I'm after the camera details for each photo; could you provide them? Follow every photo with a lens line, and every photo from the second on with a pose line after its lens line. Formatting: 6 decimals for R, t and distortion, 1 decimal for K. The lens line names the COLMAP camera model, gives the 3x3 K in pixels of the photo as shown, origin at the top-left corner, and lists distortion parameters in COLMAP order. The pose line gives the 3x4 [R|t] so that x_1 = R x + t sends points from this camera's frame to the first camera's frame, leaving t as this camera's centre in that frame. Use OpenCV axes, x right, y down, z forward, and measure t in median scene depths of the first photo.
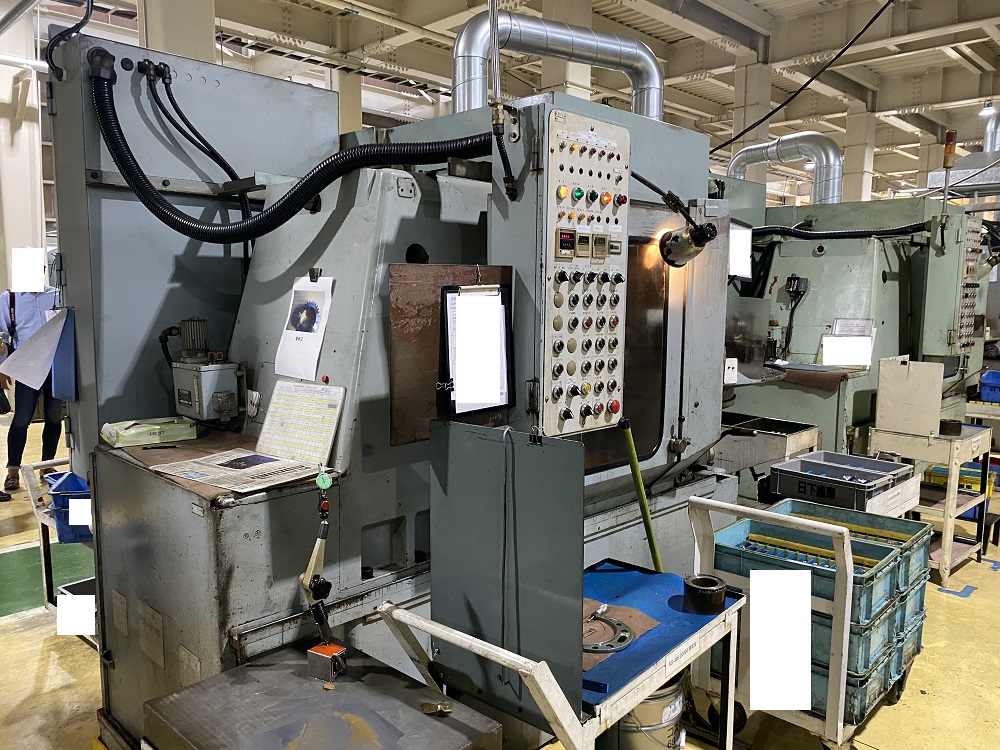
lens RADIAL K [[767.6, 0, 504.3], [0, 767.6, 366.2], [0, 0, 1]] dist [0.052329, -0.087835]
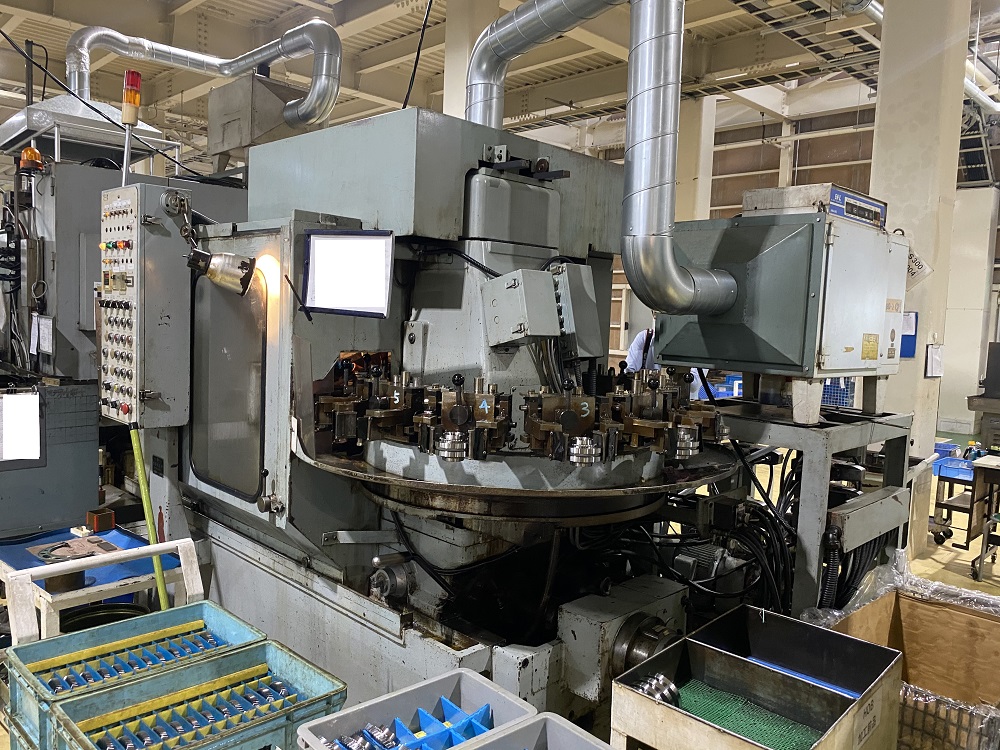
lens RADIAL K [[767.6, 0, 504.3], [0, 767.6, 366.2], [0, 0, 1]] dist [0.052329, -0.087835]
pose [[-0.016315, 0.062573, -0.997907, 1.463601], [-0.140709, 0.987964, 0.064250, -0.191899], [0.989917, 0.141463, -0.007314, 1.699650]]
